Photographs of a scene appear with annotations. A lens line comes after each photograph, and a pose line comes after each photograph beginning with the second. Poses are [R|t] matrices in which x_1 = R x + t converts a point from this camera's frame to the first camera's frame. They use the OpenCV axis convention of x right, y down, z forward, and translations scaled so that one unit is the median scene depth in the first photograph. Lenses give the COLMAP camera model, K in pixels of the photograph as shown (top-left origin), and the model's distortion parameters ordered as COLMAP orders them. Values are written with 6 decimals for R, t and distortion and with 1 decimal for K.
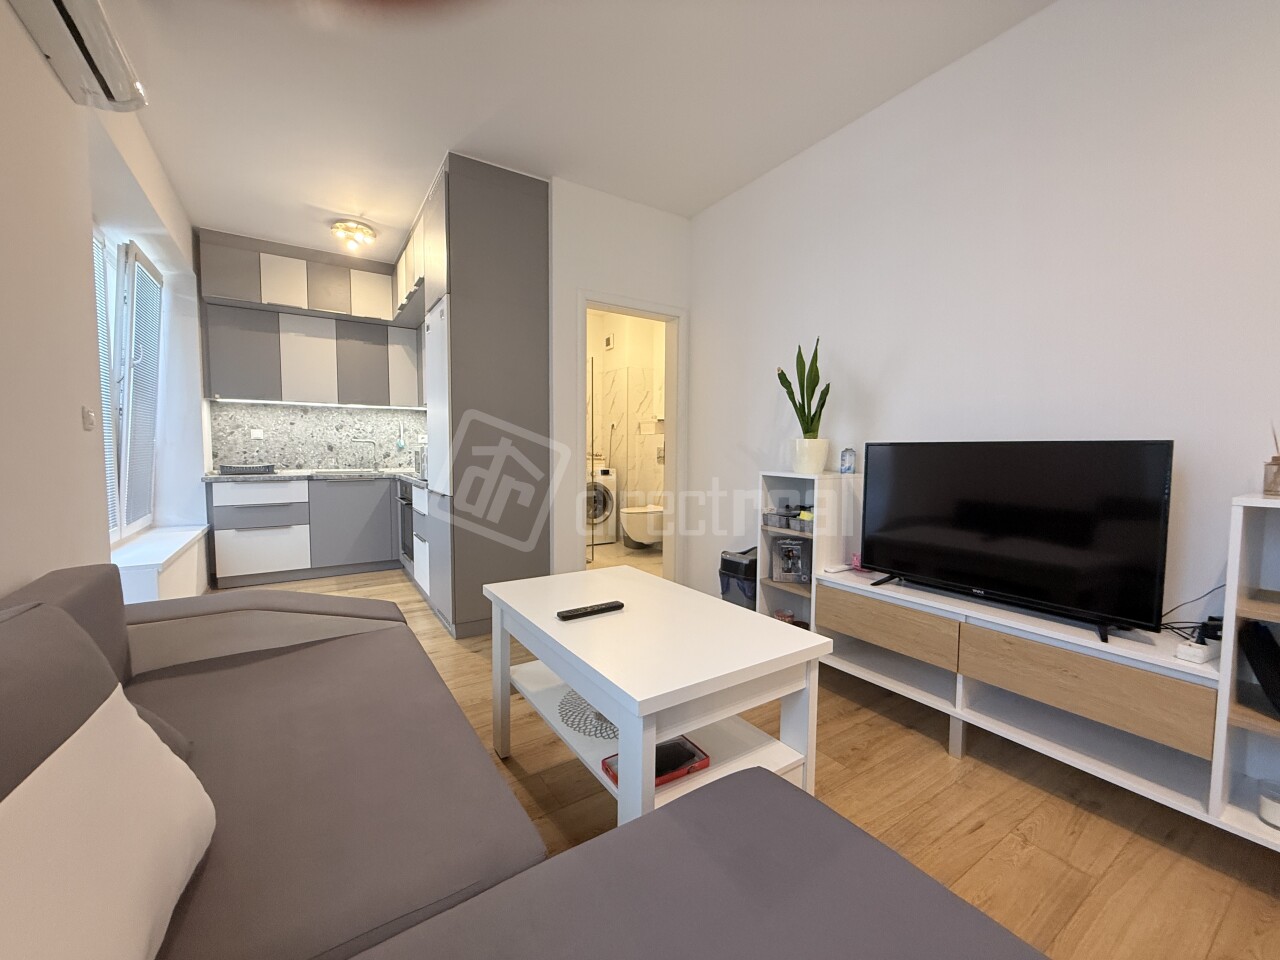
lens RADIAL K [[511.6, 0, 637.9], [0, 511.6, 479.7], [0, 0, 1]] dist [0.001199, 0.000061]
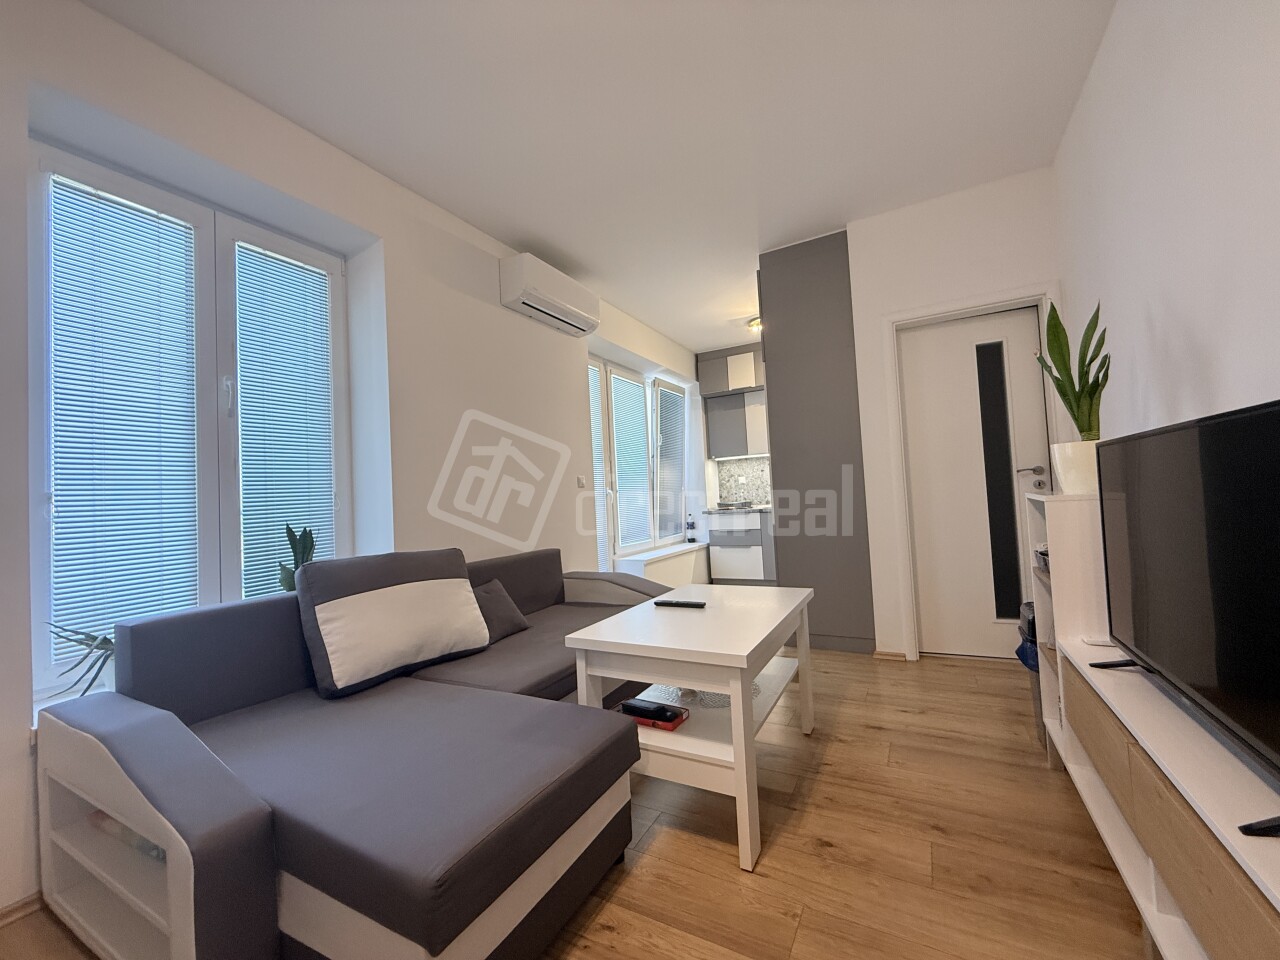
lens RADIAL K [[511.6, 0, 637.9], [0, 511.6, 479.7], [0, 0, 1]] dist [0.001199, 0.000061]
pose [[0.464540, -0.065203, -0.883148, 0.378812], [0.004365, 0.997442, -0.071345, 0.009140], [0.885541, 0.029287, 0.463636, 0.097352]]
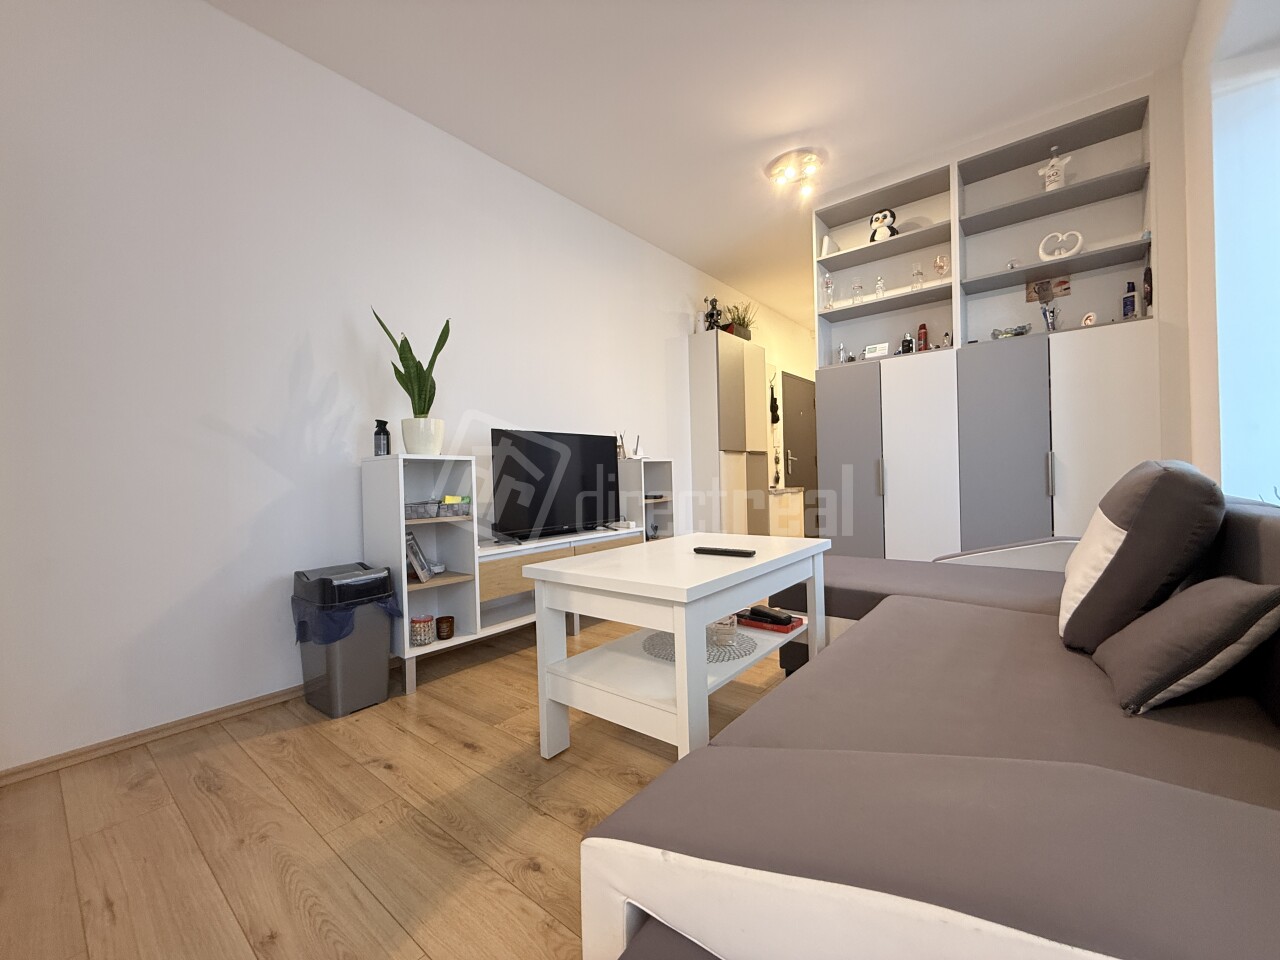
lens RADIAL K [[511.6, 0, 637.9], [0, 511.6, 479.7], [0, 0, 1]] dist [0.001199, 0.000061]
pose [[-0.305352, -0.003205, 0.952234, -0.385101], [0.084434, 0.995964, 0.030428, 0.018795], [-0.948489, 0.089692, -0.303849, 0.531945]]
